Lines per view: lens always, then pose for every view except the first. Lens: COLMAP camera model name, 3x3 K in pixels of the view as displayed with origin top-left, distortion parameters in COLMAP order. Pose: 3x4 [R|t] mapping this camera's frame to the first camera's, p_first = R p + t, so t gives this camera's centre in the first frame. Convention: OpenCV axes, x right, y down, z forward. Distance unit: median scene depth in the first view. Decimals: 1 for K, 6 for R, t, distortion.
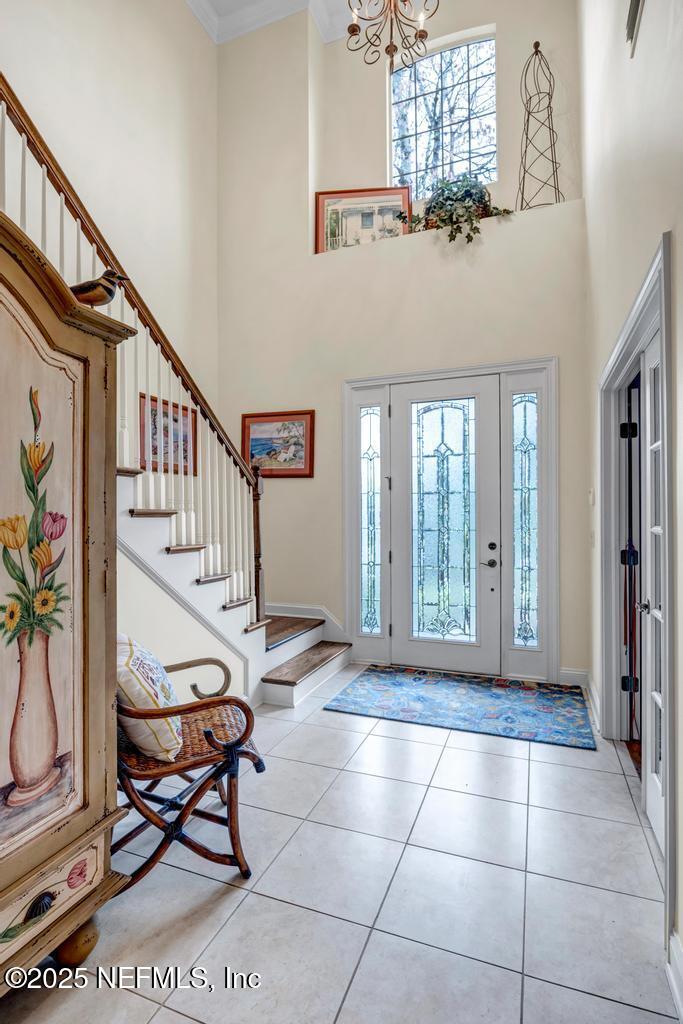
lens RADIAL K [[497.6, 0, 341.5], [0, 497.6, 512.0], [0, 0, 1]] dist [-0.017614, 0.000328]
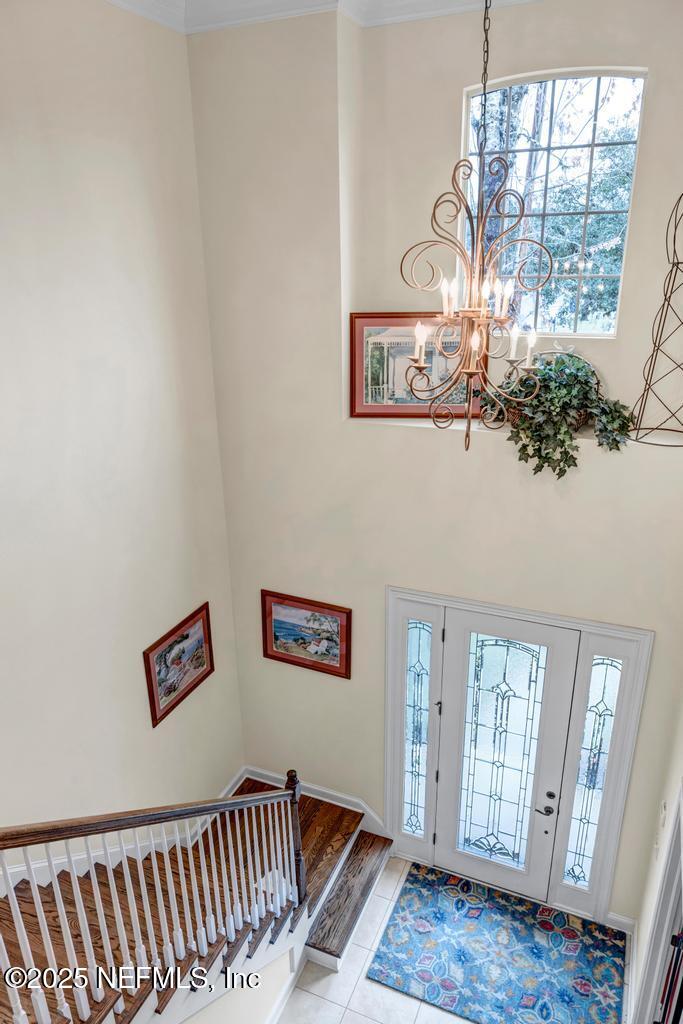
lens RADIAL K [[687.4, 0, 341.5], [0, 687.4, 512.0], [0, 0, 1]] dist [-0.000312, -0.004623]
pose [[0.999299, 0.003937, -0.037235, -0.032338], [0.009549, 0.934778, 0.355105, -0.842046], [0.036205, -0.355211, 0.934085, -0.000111]]
